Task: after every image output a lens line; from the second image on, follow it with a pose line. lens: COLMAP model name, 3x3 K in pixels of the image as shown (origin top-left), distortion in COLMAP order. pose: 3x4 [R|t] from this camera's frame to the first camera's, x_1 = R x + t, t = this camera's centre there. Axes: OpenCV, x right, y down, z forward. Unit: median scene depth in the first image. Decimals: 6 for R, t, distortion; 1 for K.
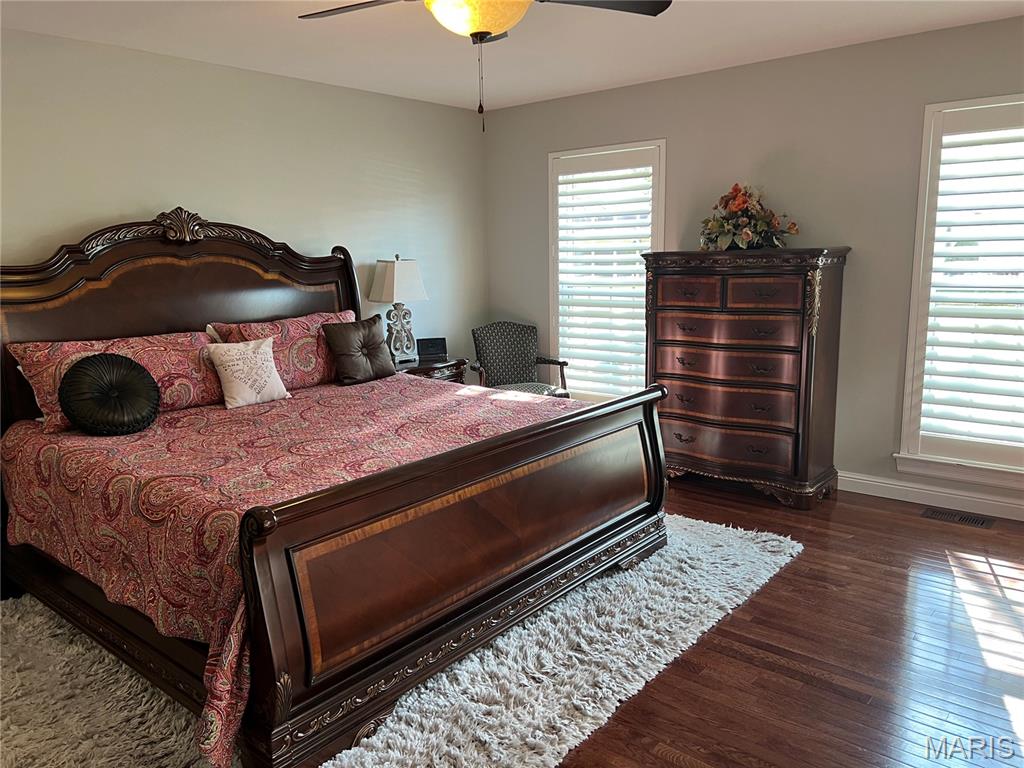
lens RADIAL K [[756.4, 0, 518.7], [0, 756.4, 381.7], [0, 0, 1]] dist [0.030154, -0.017066]
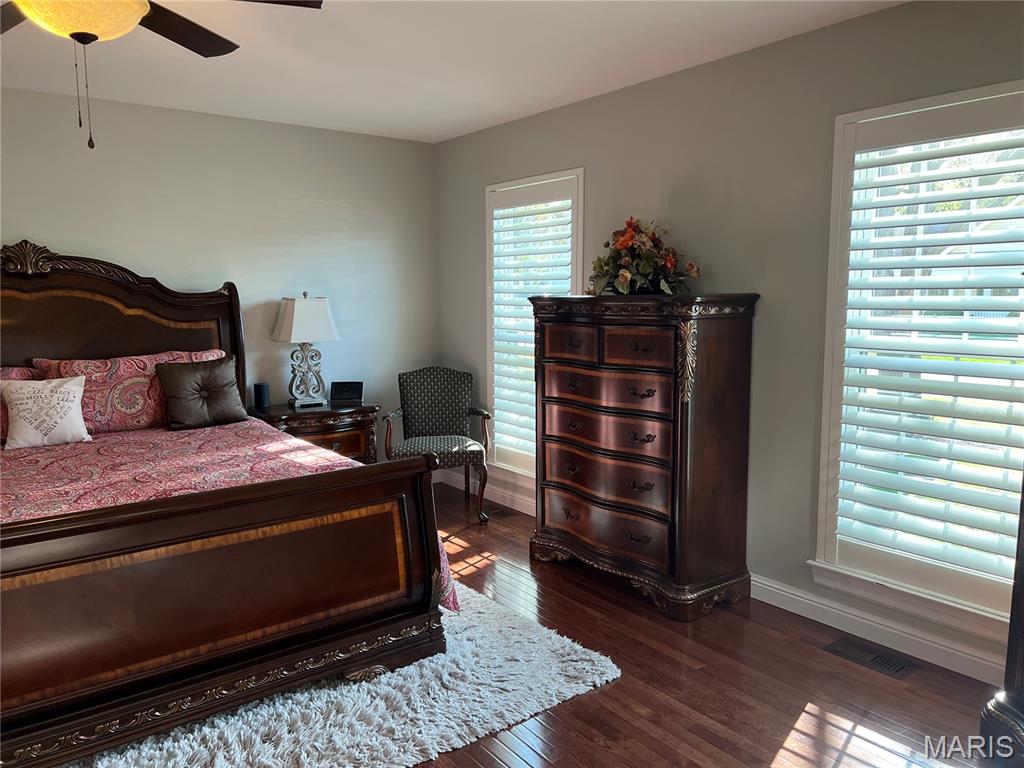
lens RADIAL K [[756.4, 0, 506.5], [0, 756.4, 380.6], [0, 0, 1]] dist [0.030154, -0.017066]
pose [[0.975049, 0.044766, -0.217427, 0.359828], [-0.056277, 0.997306, -0.047042, -0.034260], [0.214736, 0.058104, 0.974942, 0.171301]]
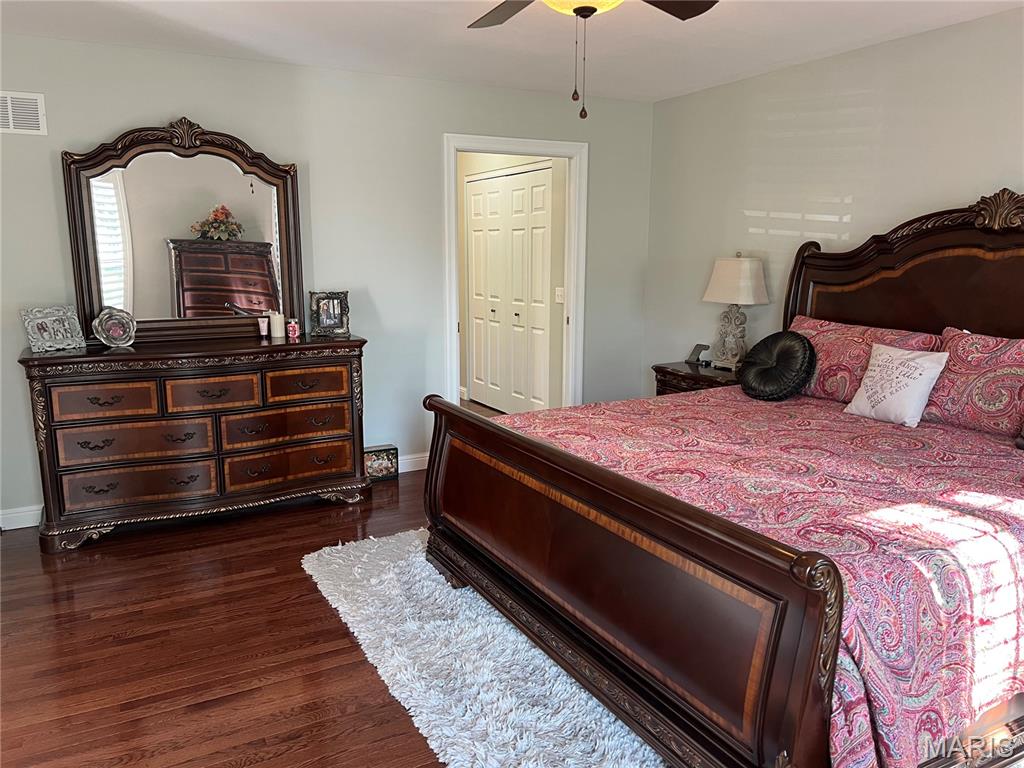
lens RADIAL K [[756.4, 0, 511.5], [0, 756.4, 386.0], [0, 0, 1]] dist [0.030154, -0.017066]
pose [[-0.372139, 0.186406, -0.909266, 0.518802], [-0.154399, 0.953545, 0.258675, -0.146508], [0.915245, 0.236653, -0.326070, 0.778982]]
